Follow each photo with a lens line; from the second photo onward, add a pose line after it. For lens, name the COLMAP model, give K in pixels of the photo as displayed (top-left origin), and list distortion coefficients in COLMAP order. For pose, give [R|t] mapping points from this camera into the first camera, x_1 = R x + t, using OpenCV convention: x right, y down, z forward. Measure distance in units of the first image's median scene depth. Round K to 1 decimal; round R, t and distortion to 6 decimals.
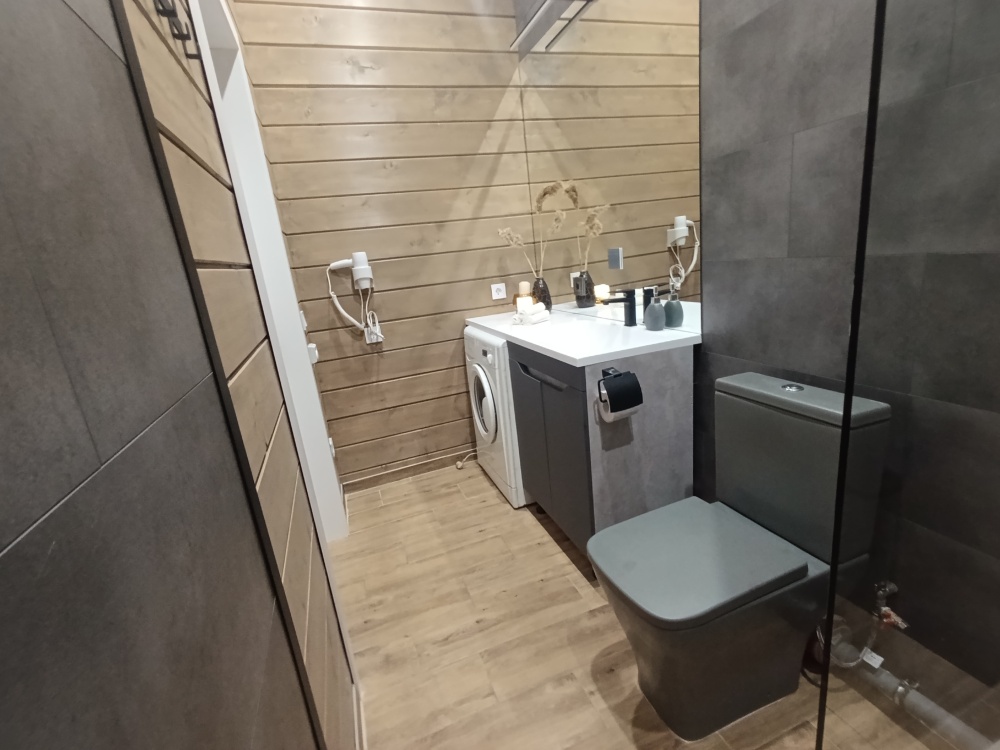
lens RADIAL K [[459.6, 0, 495.4], [0, 459.6, 375.3], [0, 0, 1]] dist [0.001715, -0.000465]
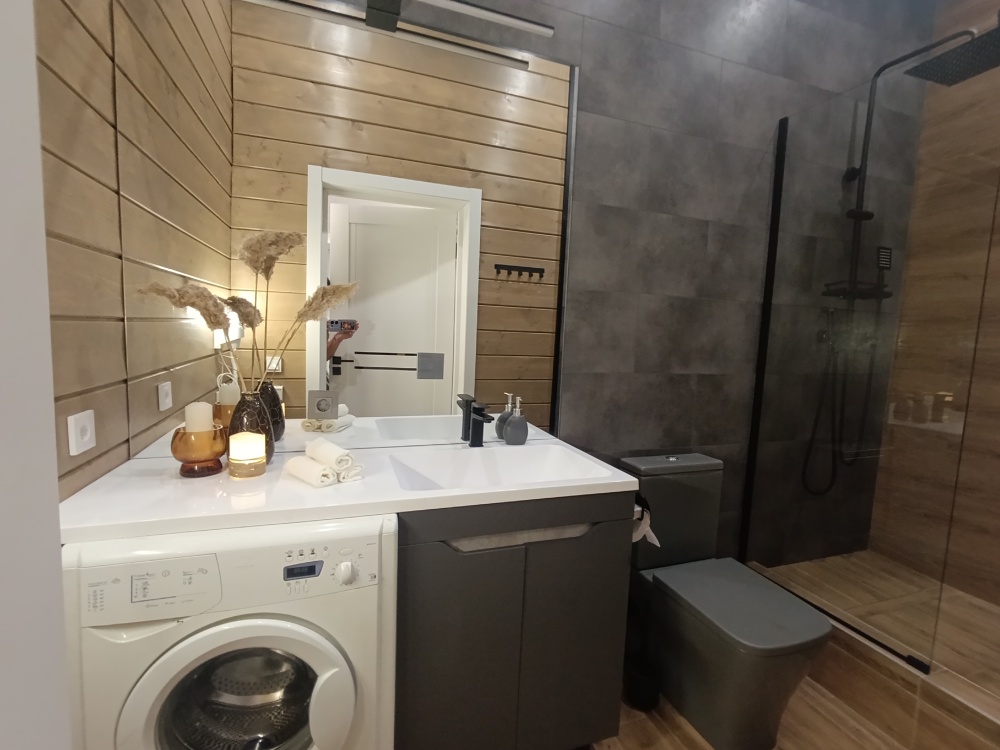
lens RADIAL K [[459.6, 0, 499.2], [0, 459.6, 376.9], [0, 0, 1]] dist [0.001715, -0.000465]
pose [[-0.001953, 0.015465, 0.999879, -0.809321], [0.221513, 0.975047, -0.014648, -0.314667], [-0.975155, 0.221458, -0.005330, 1.420021]]
